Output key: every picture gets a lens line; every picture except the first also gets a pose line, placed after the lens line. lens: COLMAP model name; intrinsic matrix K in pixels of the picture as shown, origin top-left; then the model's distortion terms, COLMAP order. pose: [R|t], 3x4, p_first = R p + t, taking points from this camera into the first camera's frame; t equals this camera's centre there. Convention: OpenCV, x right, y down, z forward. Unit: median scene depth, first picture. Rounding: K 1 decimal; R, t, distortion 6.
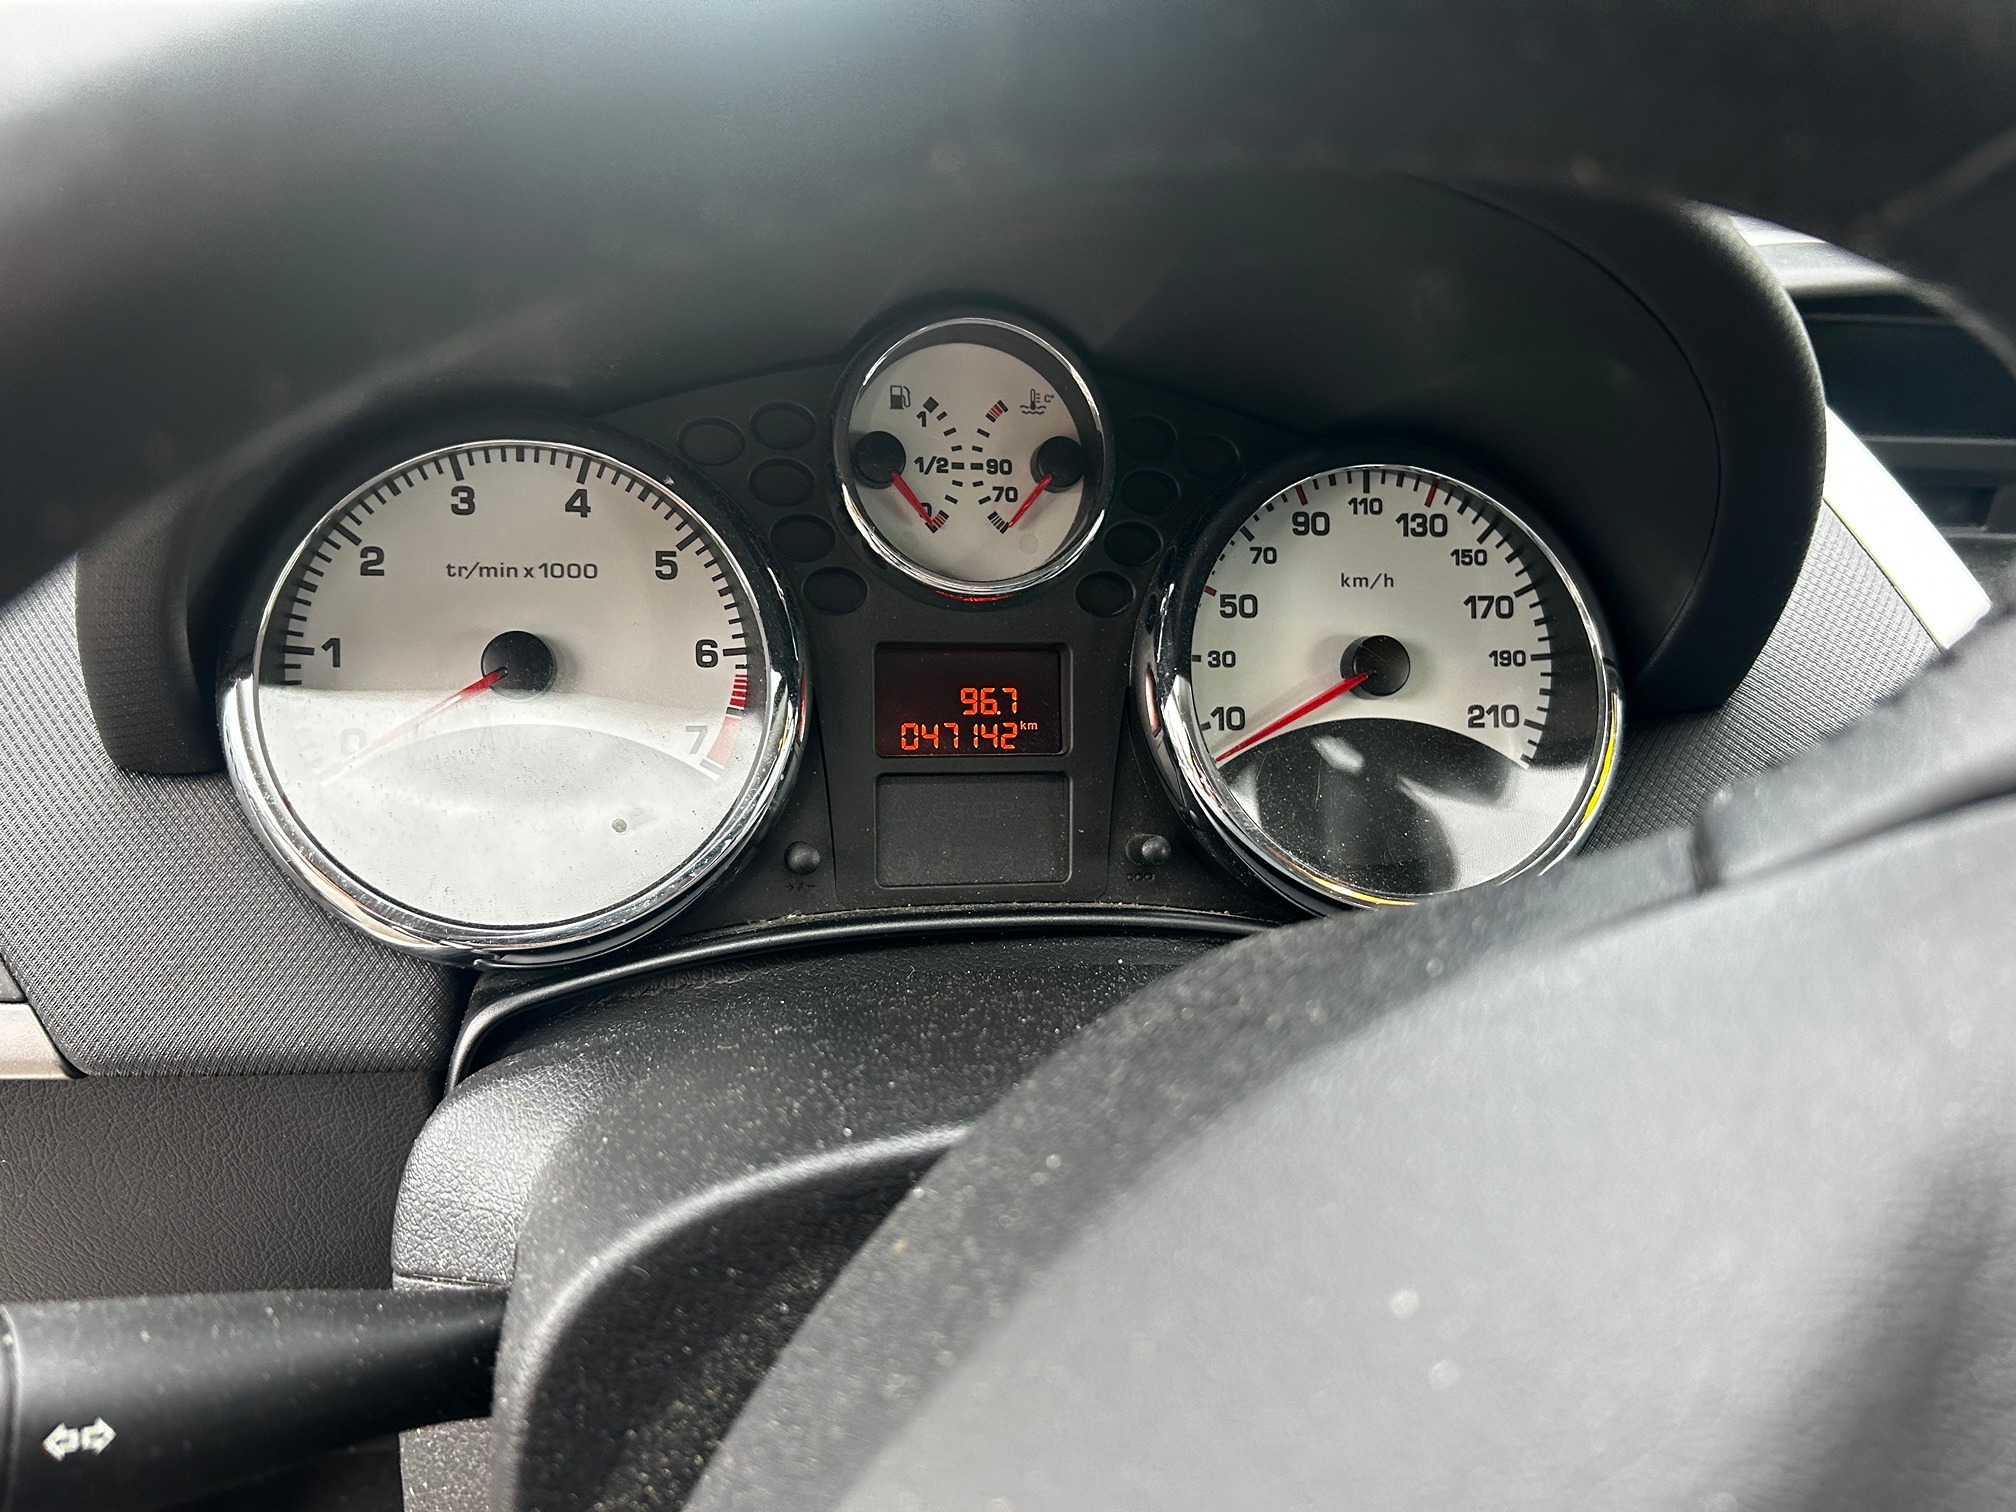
lens RADIAL K [[1533.7, 0, 1014.9], [0, 1533.7, 747.8], [0, 0, 1]] dist [0.047783, -0.048873]
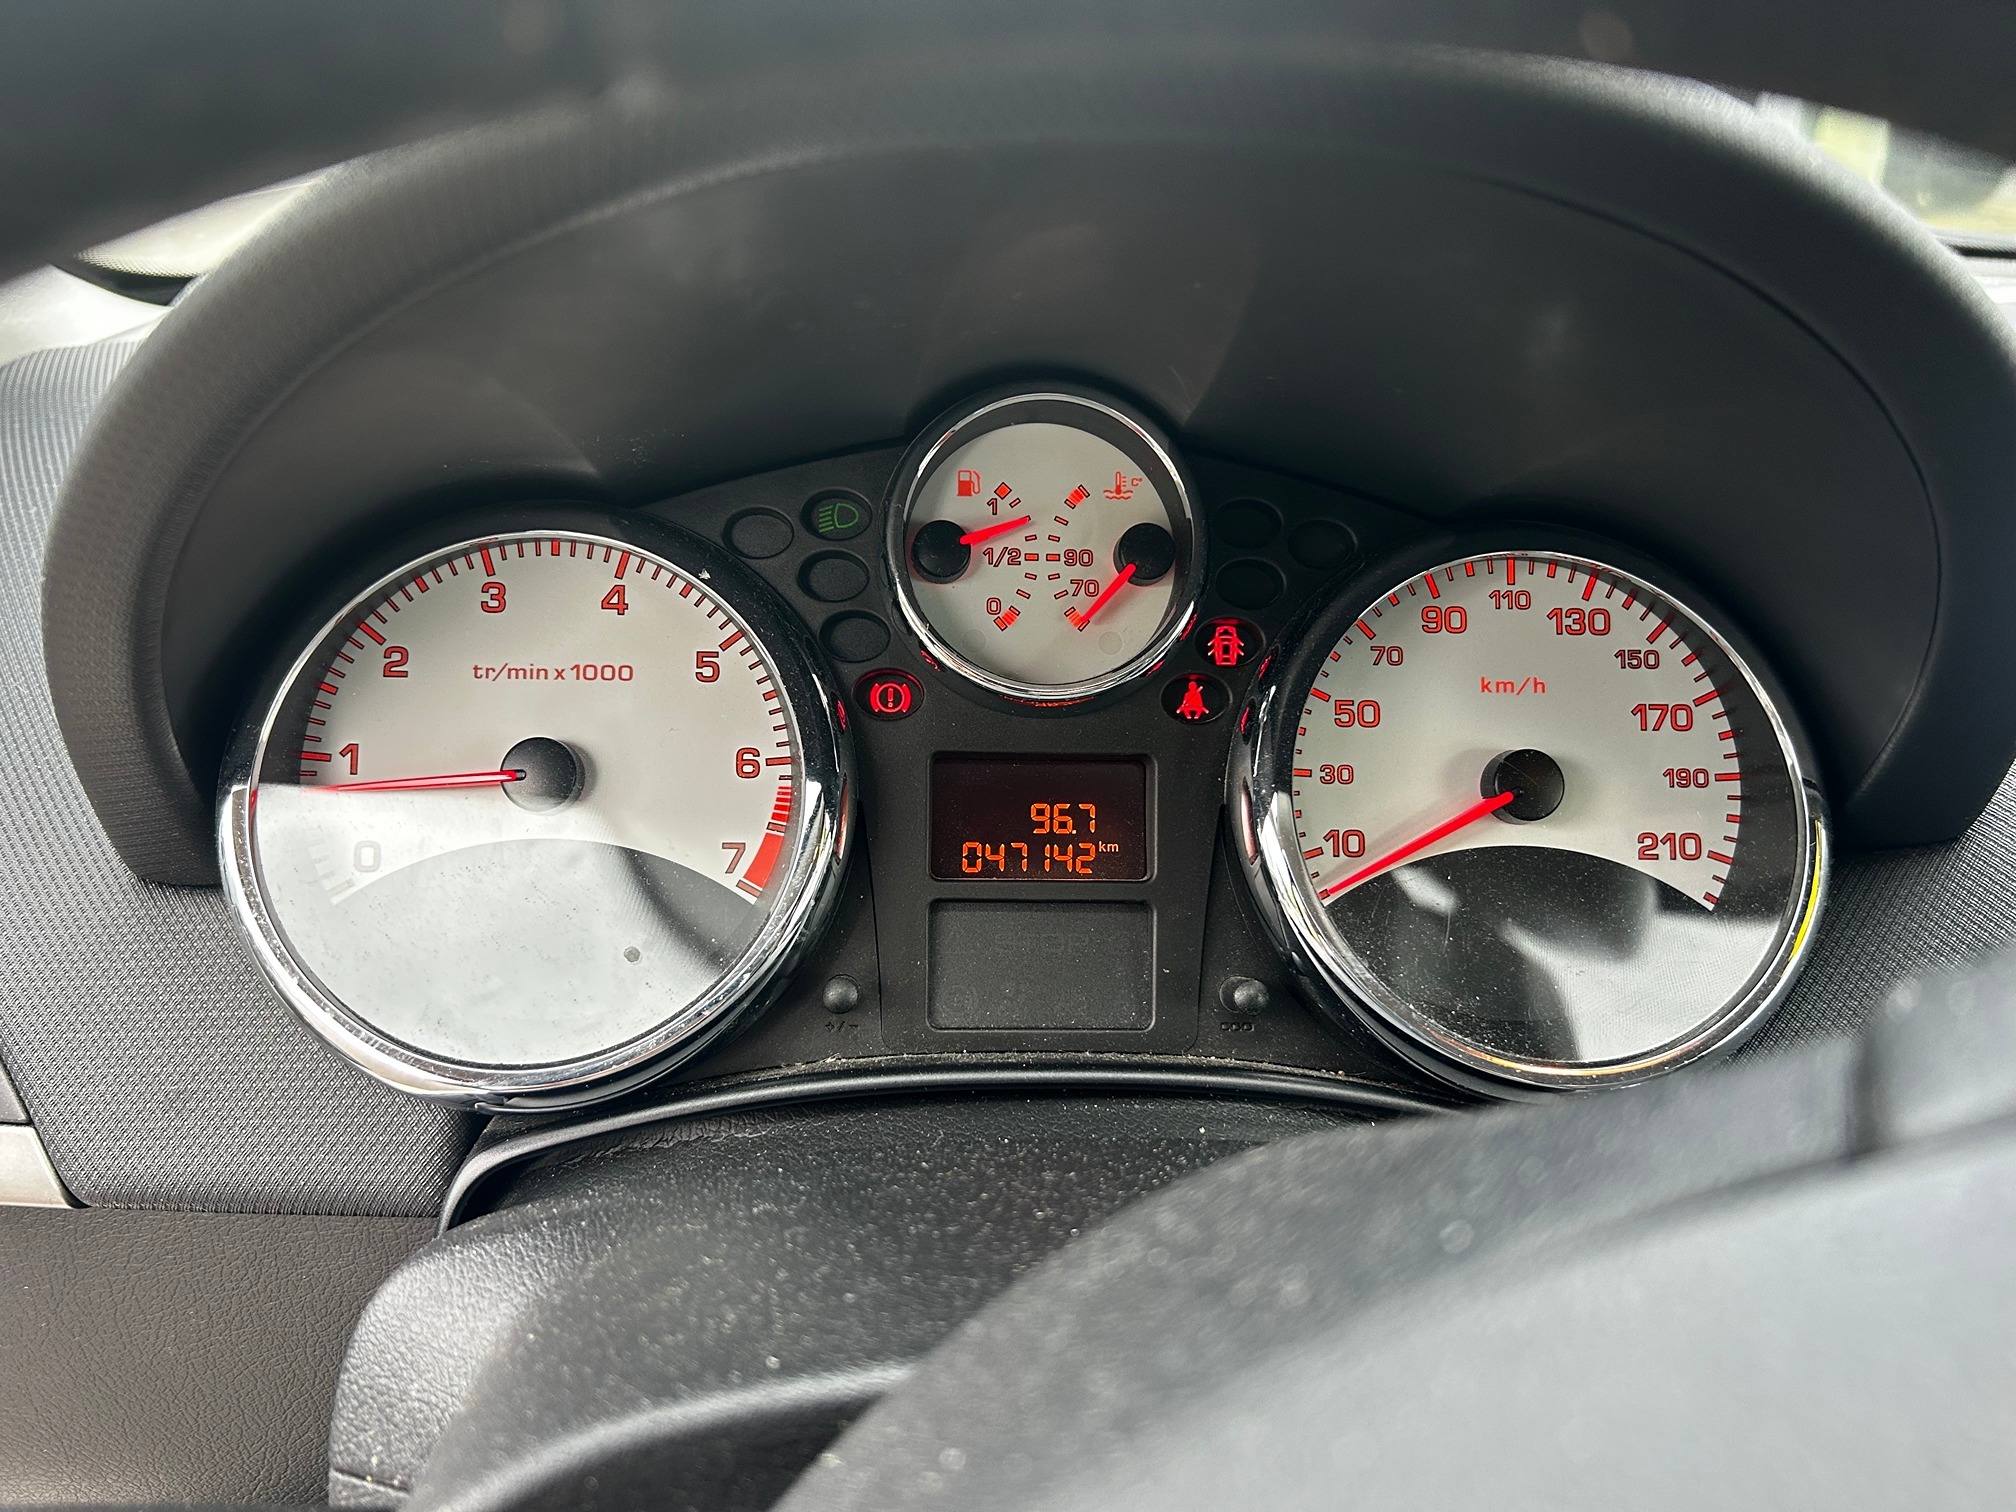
lens RADIAL K [[1533.7, 0, 999.7], [0, 1533.7, 748.5], [0, 0, 1]] dist [0.047783, -0.048873]
pose [[0.989924, 0.008552, -0.141342, 0.076566], [-0.018304, 0.997528, -0.067842, -0.011291], [0.140412, 0.069746, 0.987634, 0.125773]]
